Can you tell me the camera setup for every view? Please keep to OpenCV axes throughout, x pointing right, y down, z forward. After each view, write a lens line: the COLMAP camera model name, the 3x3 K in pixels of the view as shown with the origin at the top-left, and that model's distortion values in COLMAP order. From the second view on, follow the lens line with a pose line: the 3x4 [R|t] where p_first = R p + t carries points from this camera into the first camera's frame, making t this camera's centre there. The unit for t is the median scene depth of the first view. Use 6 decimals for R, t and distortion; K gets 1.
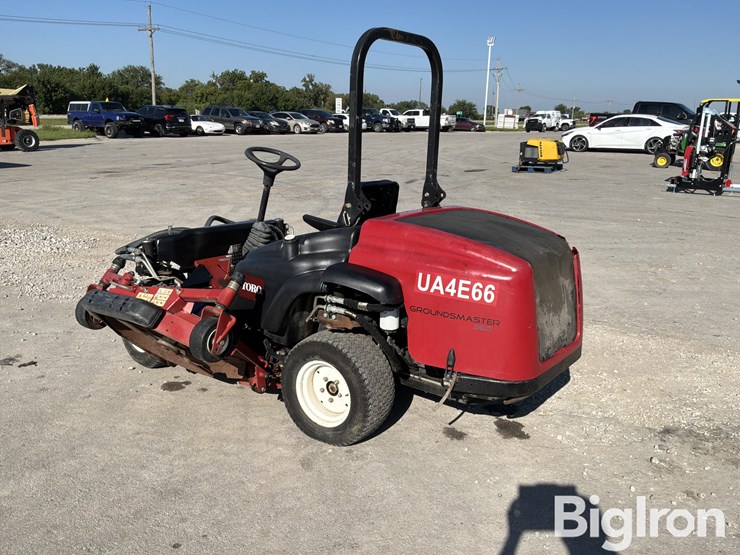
lens RADIAL K [[612.6, 0, 364.7], [0, 612.6, 275.6], [0, 0, 1]] dist [0.076554, -0.159060]
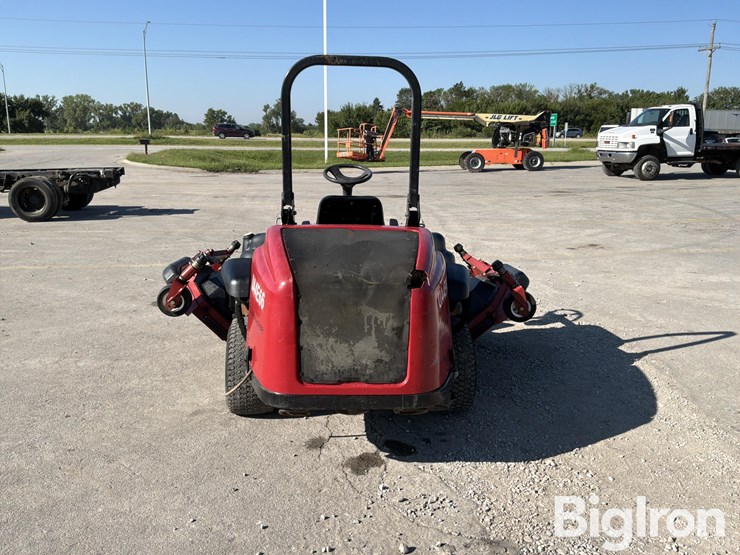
lens RADIAL K [[612.6, 0, 367.4], [0, 612.6, 274.8], [0, 0, 1]] dist [0.076554, -0.159060]
pose [[0.656300, 0.153938, -0.738629, 0.167002], [-0.181014, 0.982499, 0.043925, -0.014189], [0.732464, 0.104874, 0.672679, 0.063651]]
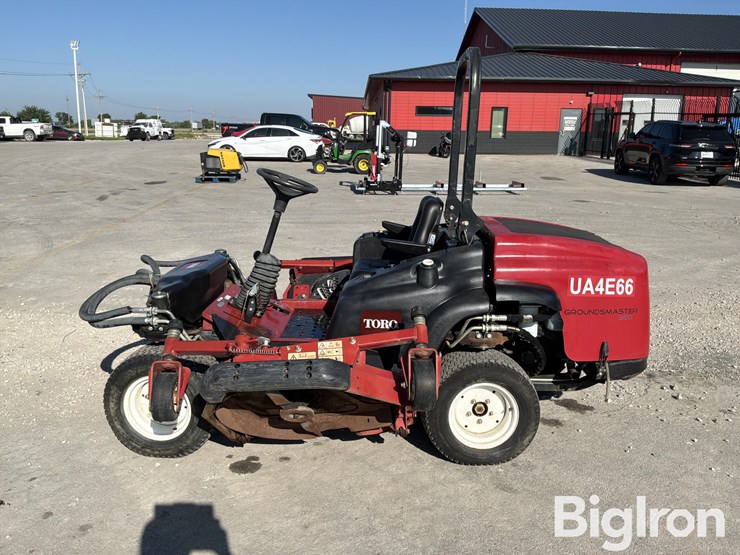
lens RADIAL K [[612.6, 0, 368.0], [0, 612.6, 282.0], [0, 0, 1]] dist [0.076554, -0.159060]
pose [[0.805090, -0.139985, 0.576398, -0.130417], [0.142051, 0.988978, 0.041773, -0.014796], [-0.575892, 0.048246, 0.816101, 0.051385]]
